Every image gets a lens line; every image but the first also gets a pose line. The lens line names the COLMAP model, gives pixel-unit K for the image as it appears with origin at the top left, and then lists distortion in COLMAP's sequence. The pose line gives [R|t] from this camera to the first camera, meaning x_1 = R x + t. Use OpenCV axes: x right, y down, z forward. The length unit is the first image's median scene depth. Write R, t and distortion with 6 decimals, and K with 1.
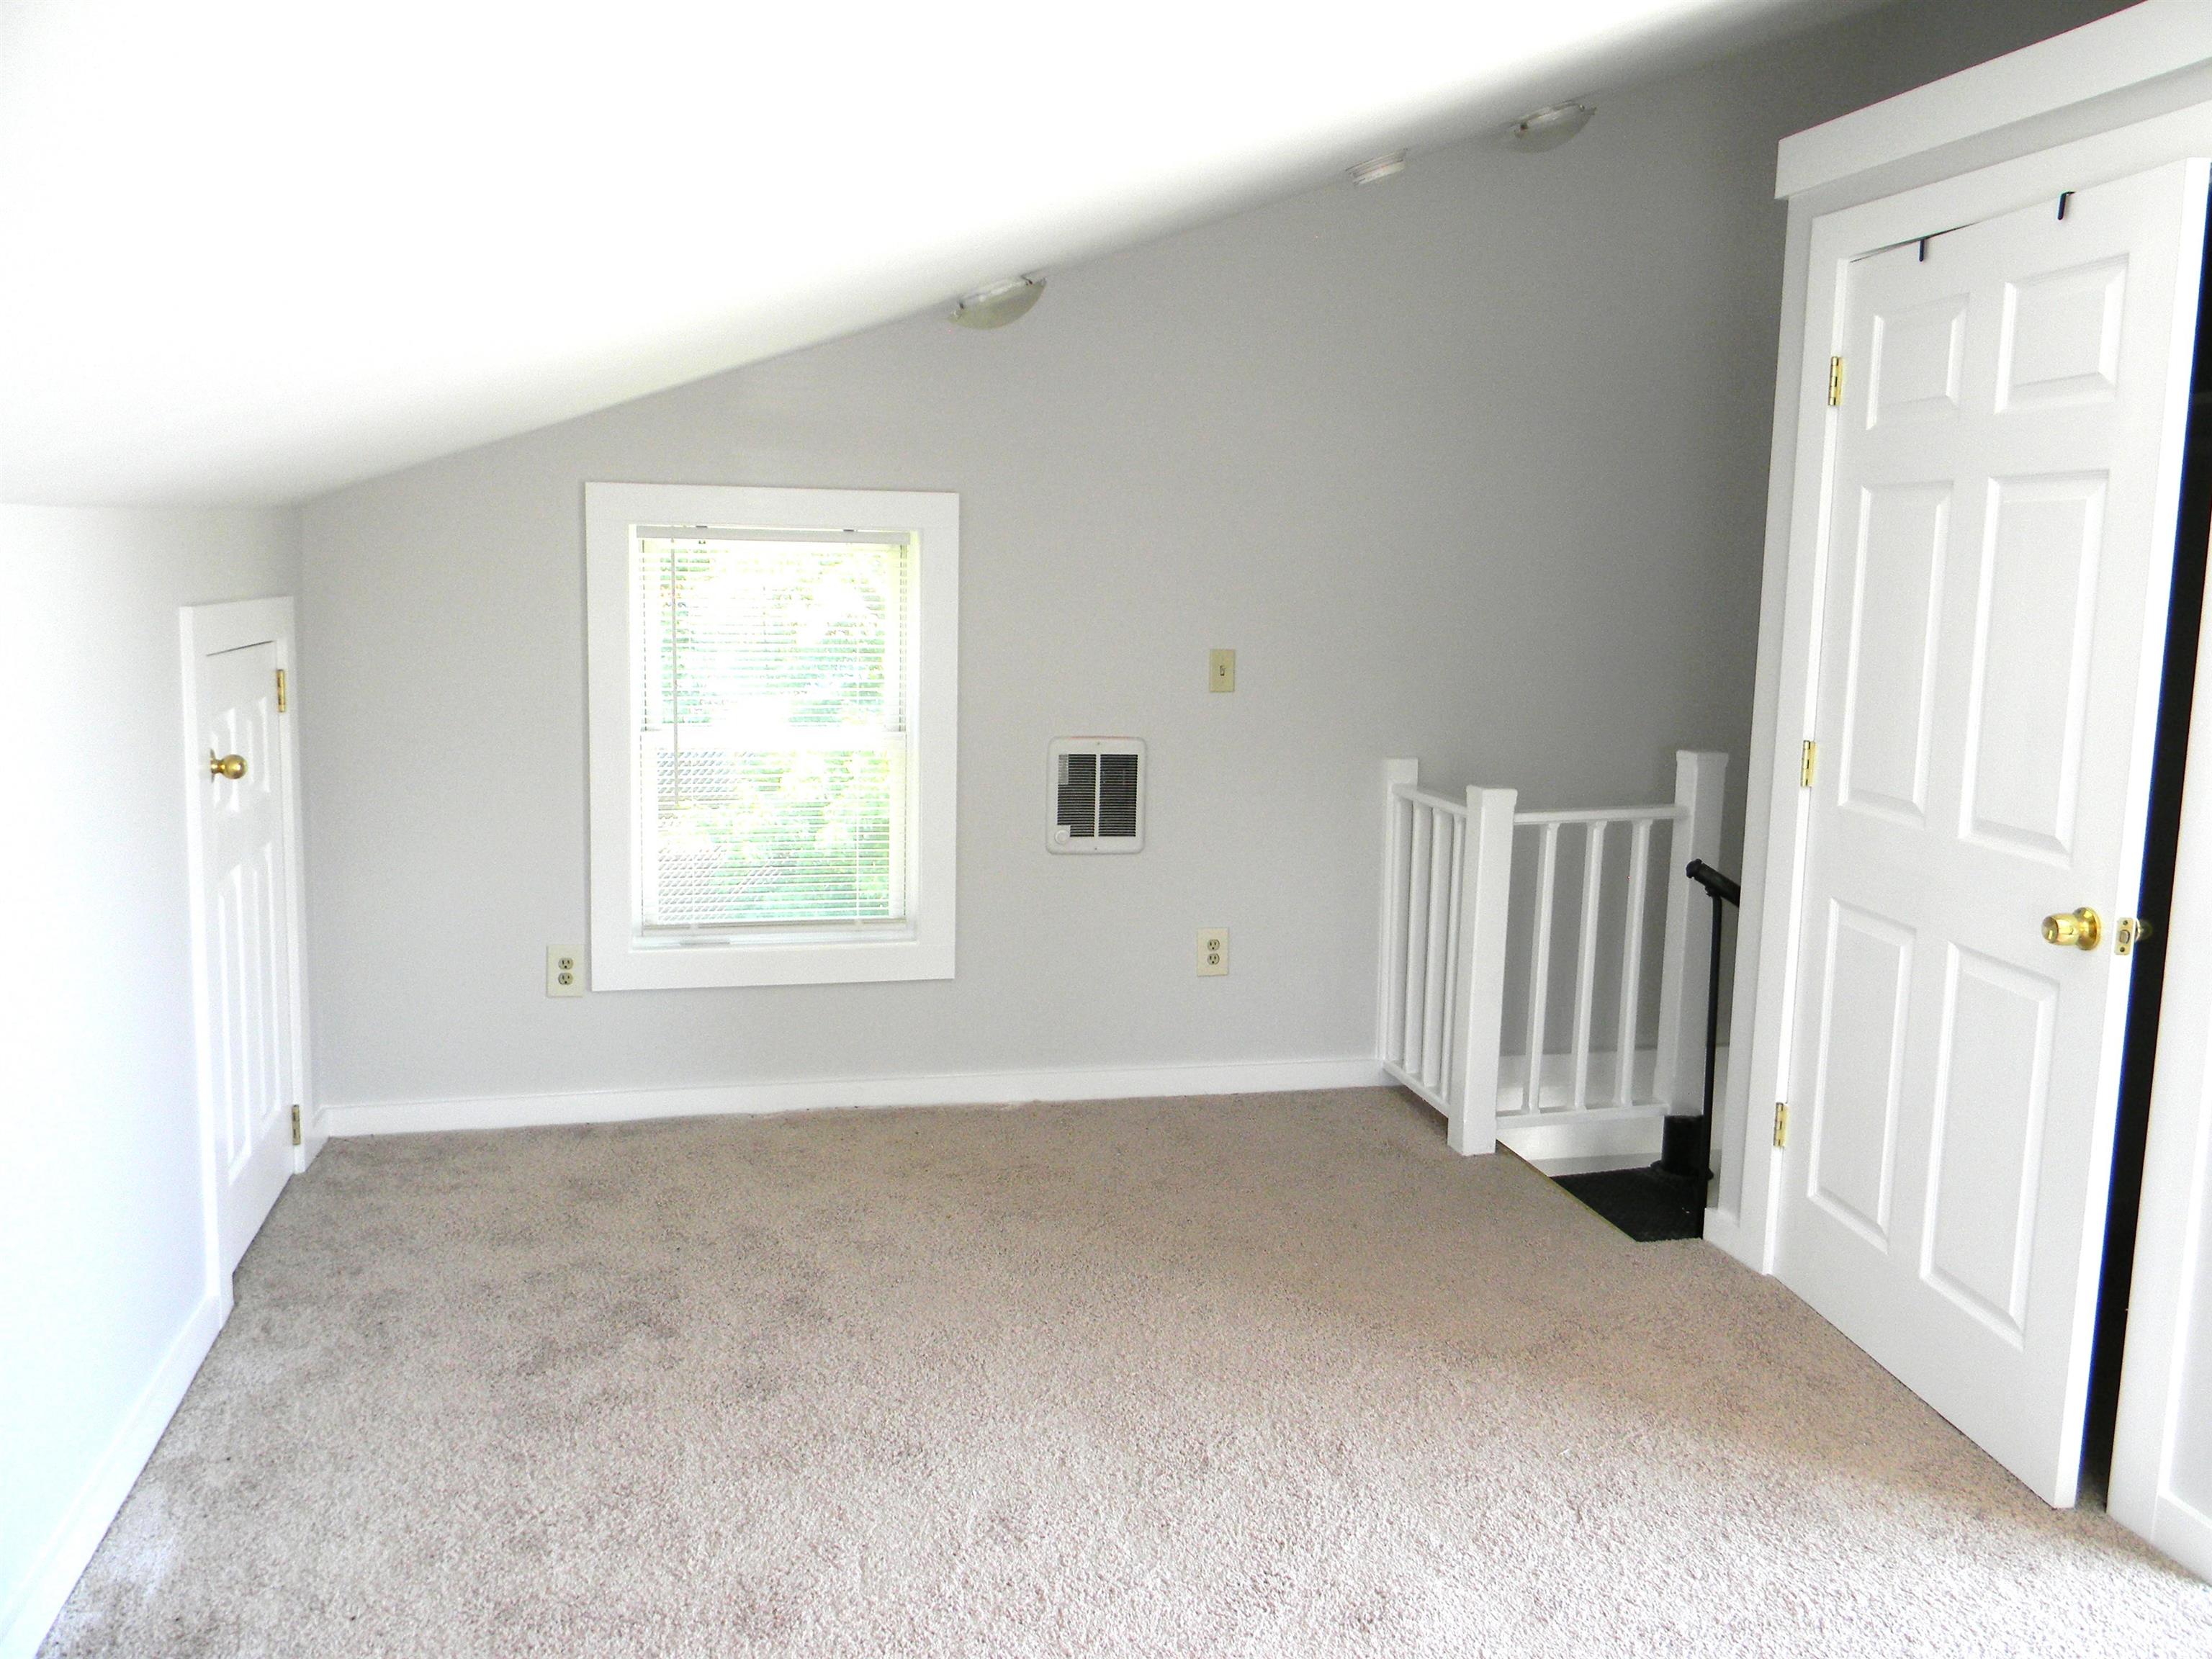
lens RADIAL K [[1785.3, 0, 1107.8], [0, 1785.3, 813.3], [0, 0, 1]] dist [-0.005710, -0.006412]
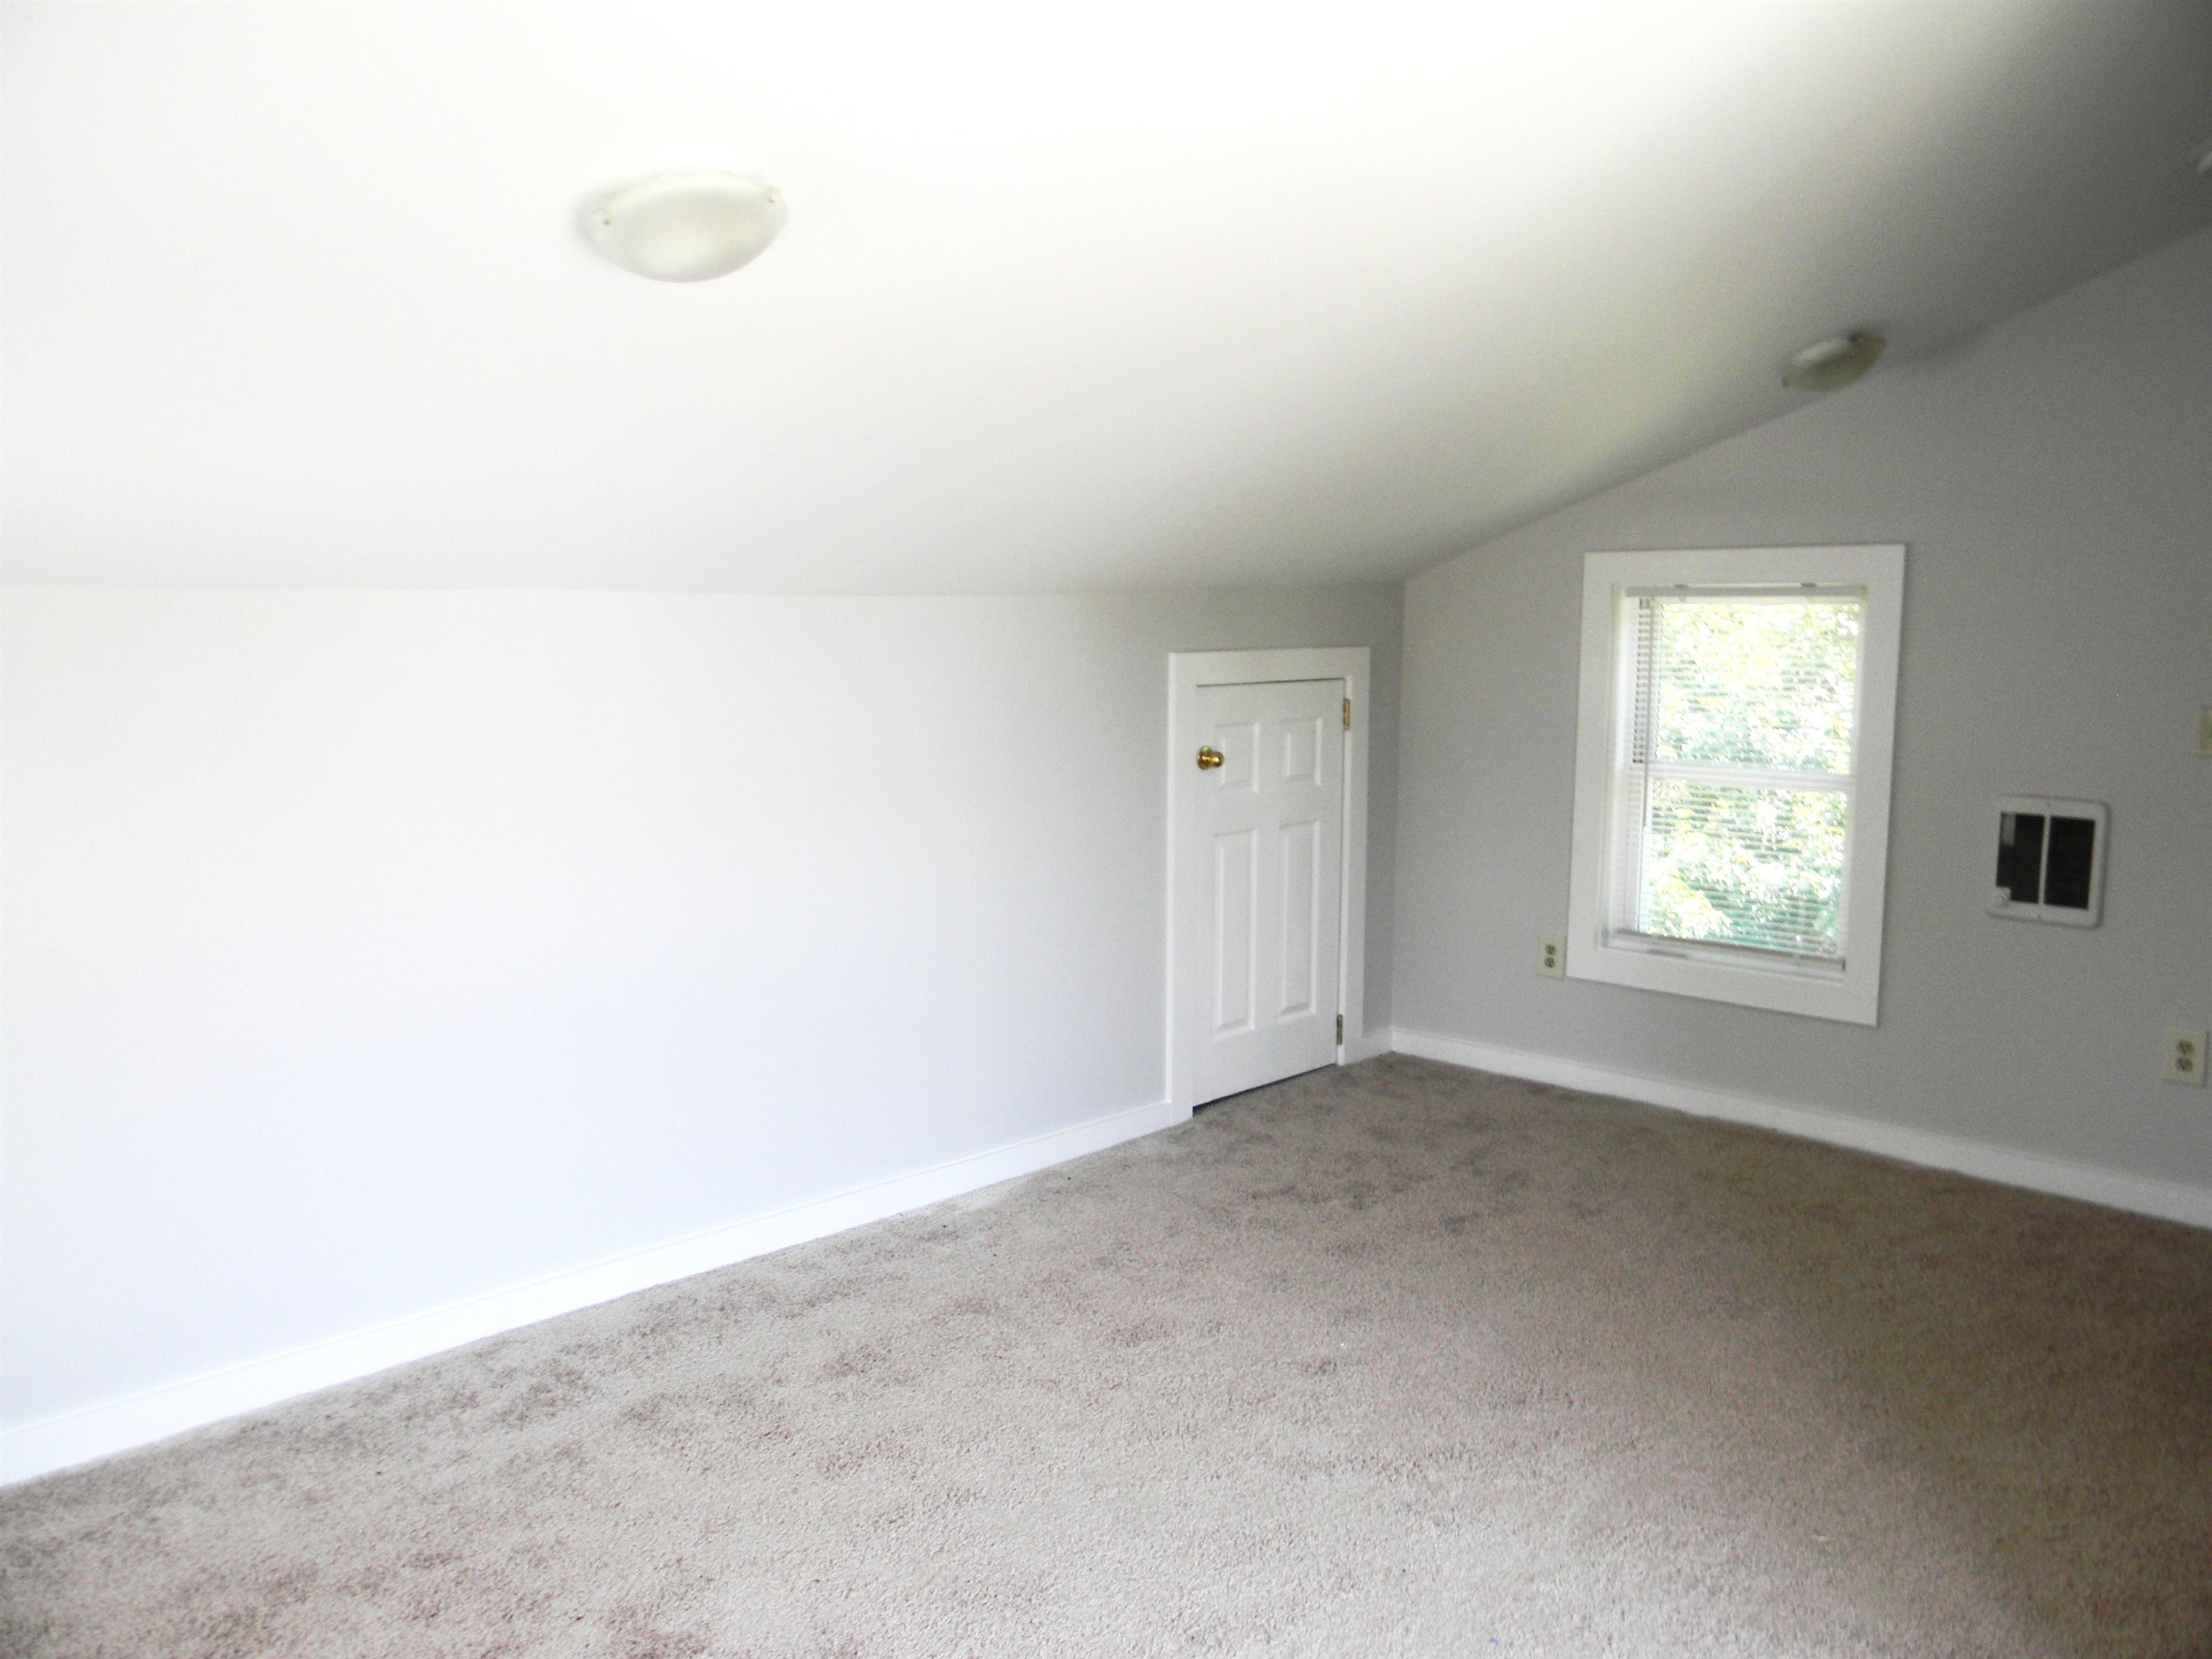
lens RADIAL K [[1785.3, 0, 1105.5], [0, 1785.3, 839.4], [0, 0, 1]] dist [-0.005710, -0.006412]
pose [[0.514346, 0.087640, -0.853093, 0.568941], [-0.104098, 0.993789, 0.039331, -0.006459], [0.851242, 0.068576, 0.520274, 0.107519]]
